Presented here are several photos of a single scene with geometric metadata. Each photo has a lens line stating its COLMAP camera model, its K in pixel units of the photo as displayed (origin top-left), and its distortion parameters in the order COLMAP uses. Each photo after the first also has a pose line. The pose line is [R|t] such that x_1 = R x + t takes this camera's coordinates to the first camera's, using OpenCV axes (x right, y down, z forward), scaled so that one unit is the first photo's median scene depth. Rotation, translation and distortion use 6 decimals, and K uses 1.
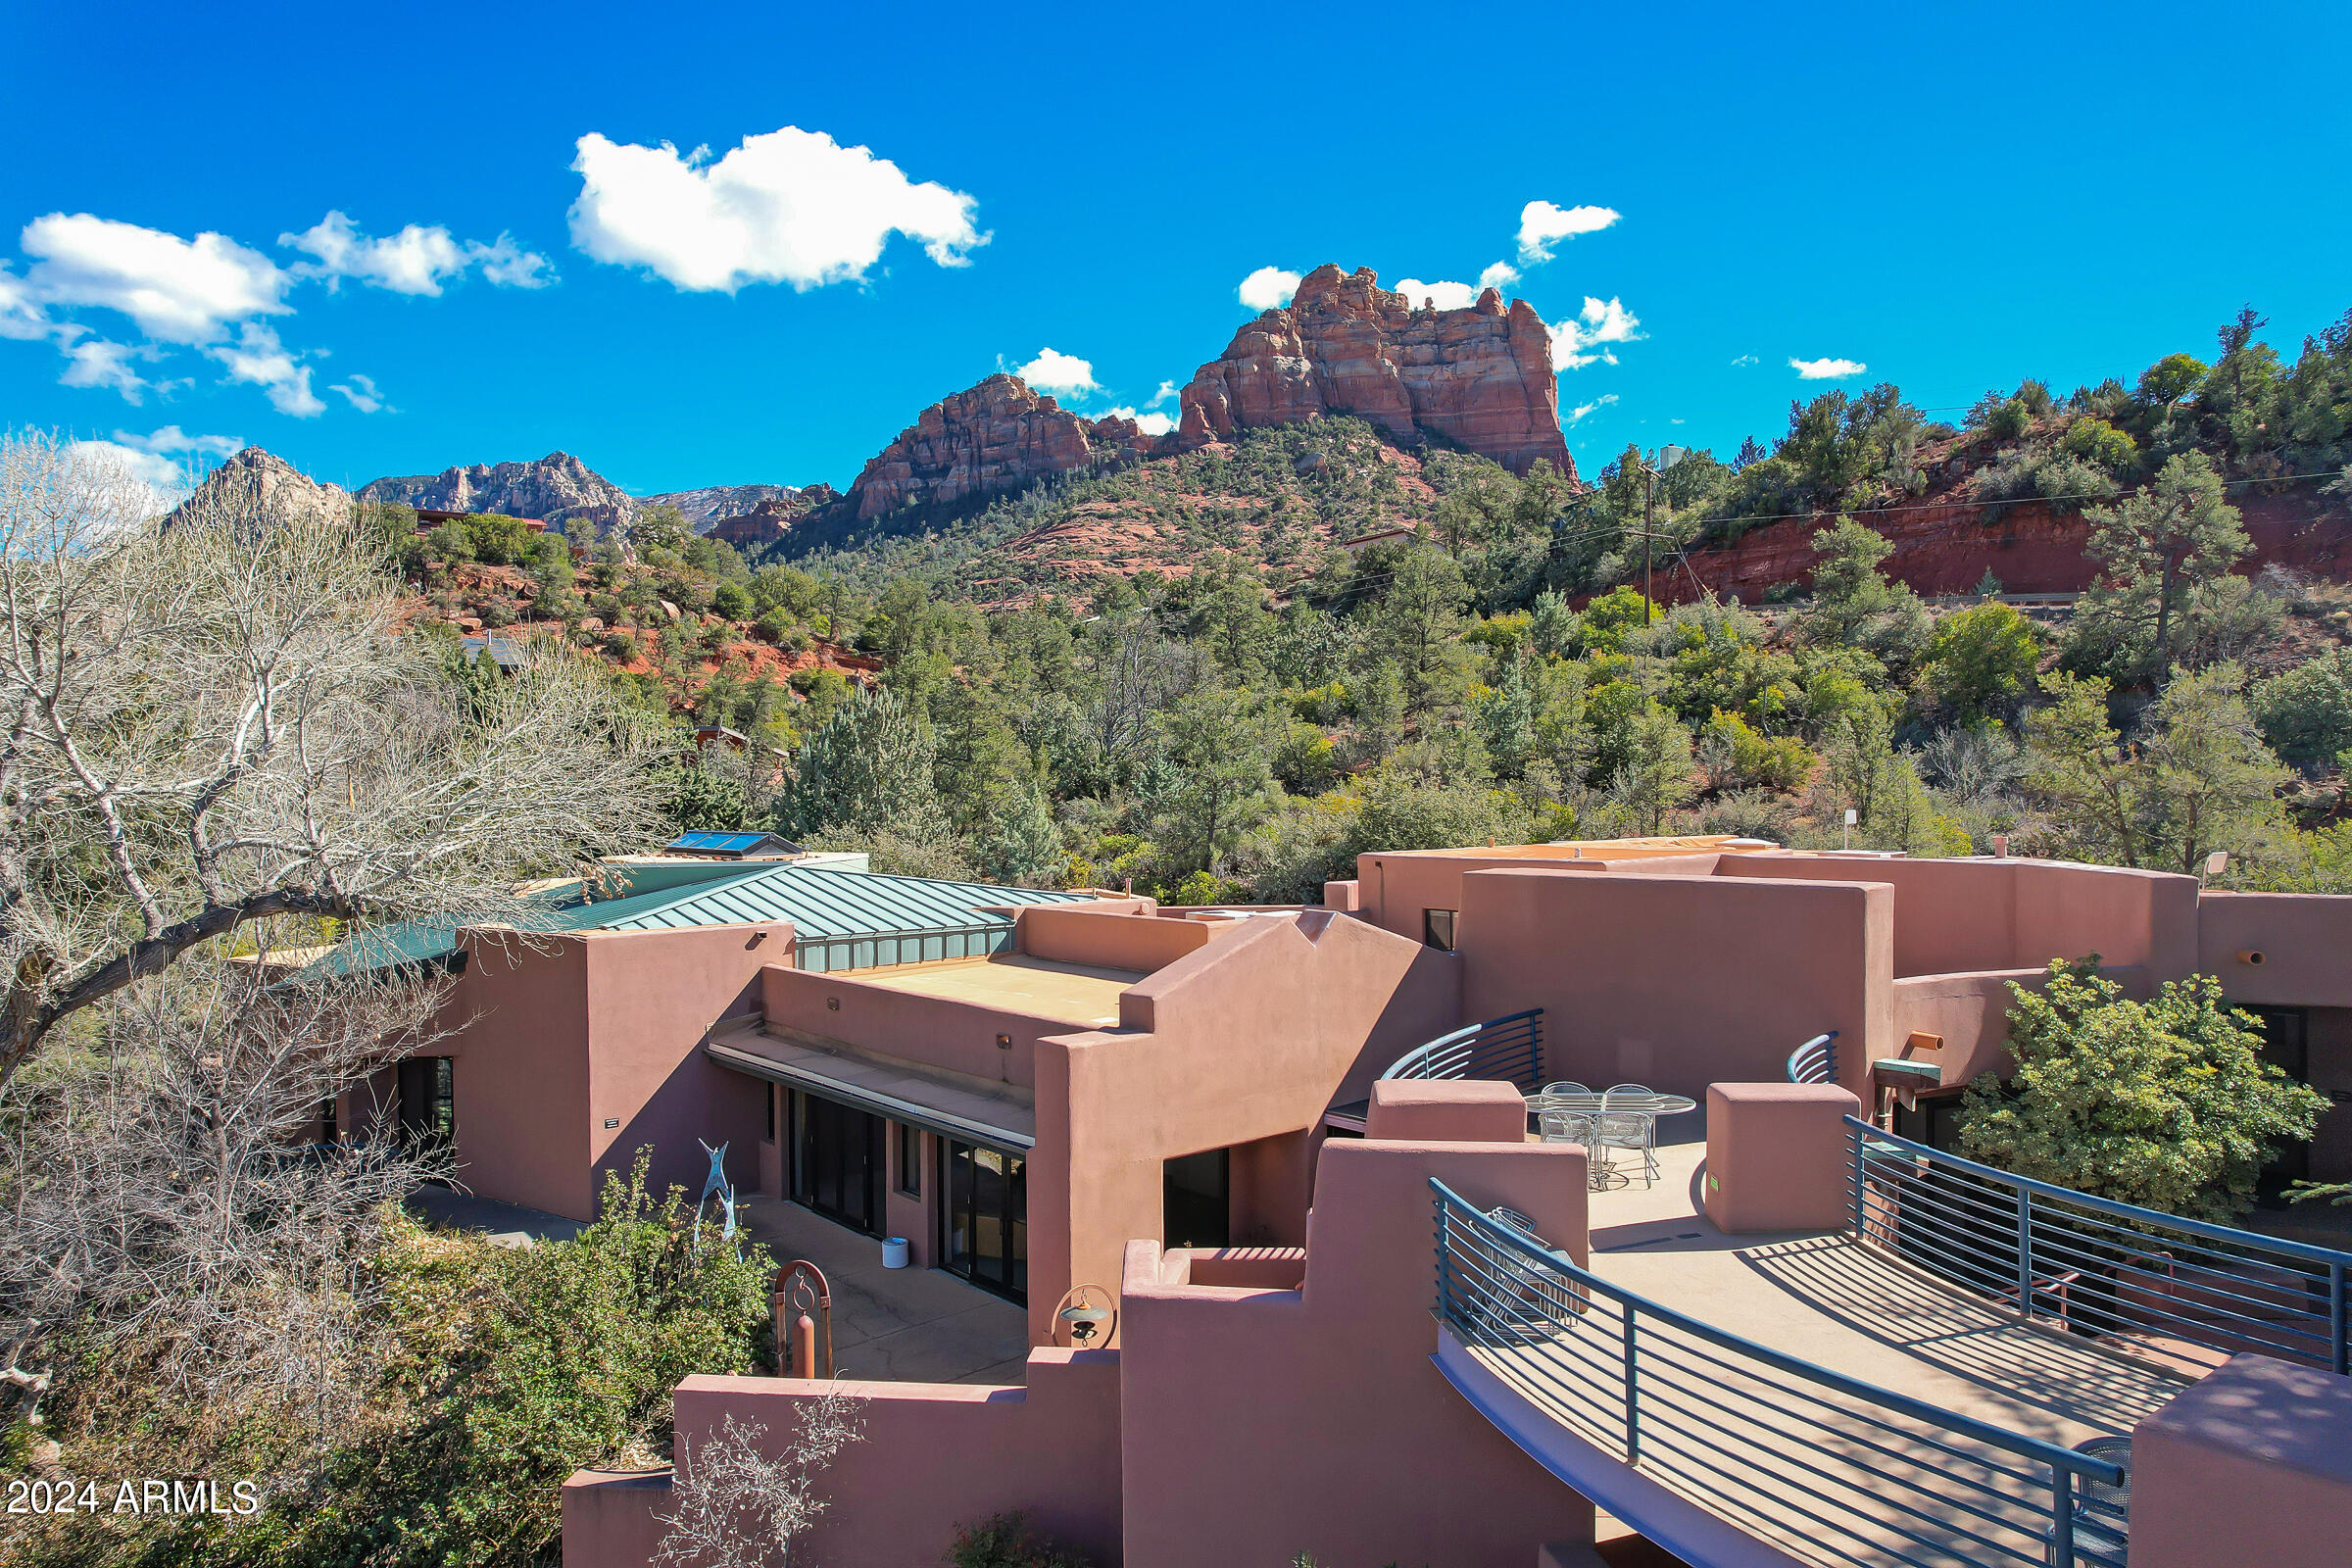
lens RADIAL K [[1501.1, 0, 1164.1], [0, 1501.1, 814.3], [0, 0, 1]] dist [-0.071916, 0.048509]
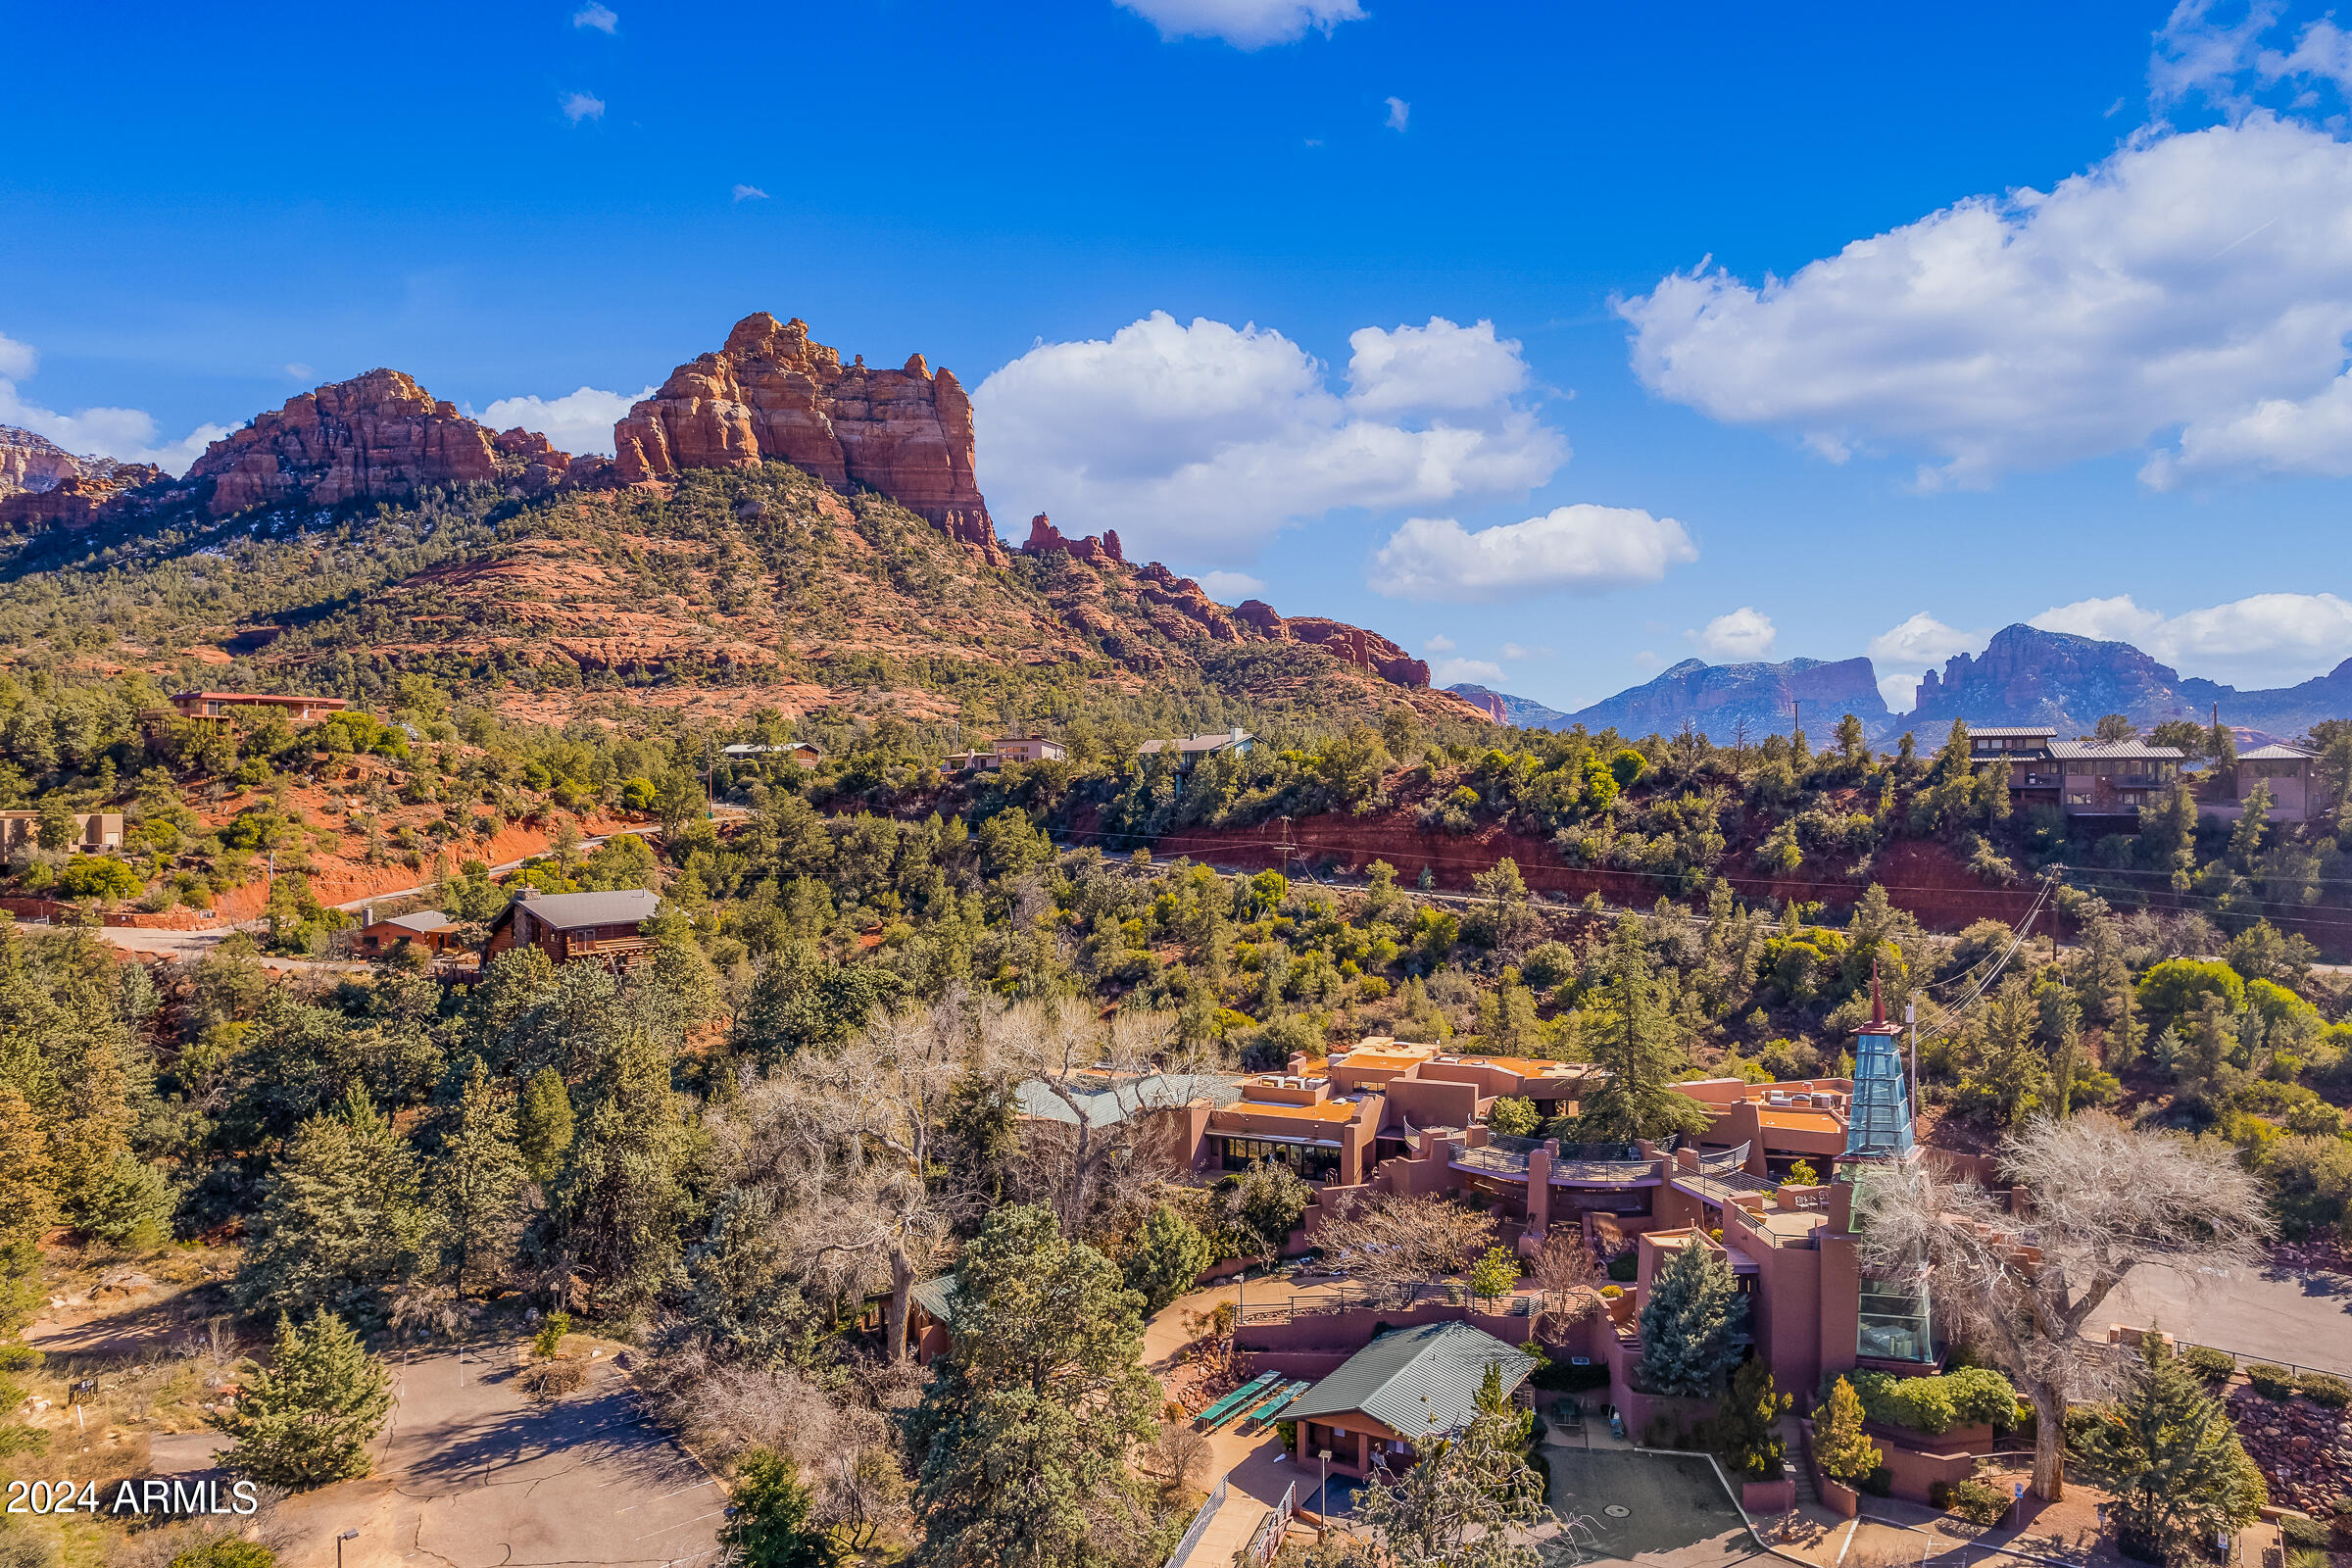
lens RADIAL K [[1540.6, 0, 1175.2], [0, 1540.6, 795.2], [0, 0, 1]] dist [-0.058692, 0.032529]
pose [[0.912513, 0.002168, 0.409042, -0.079645], [0.003152, 0.999919, -0.012332, -0.026688], [-0.409035, 0.012542, 0.912432, -0.104411]]
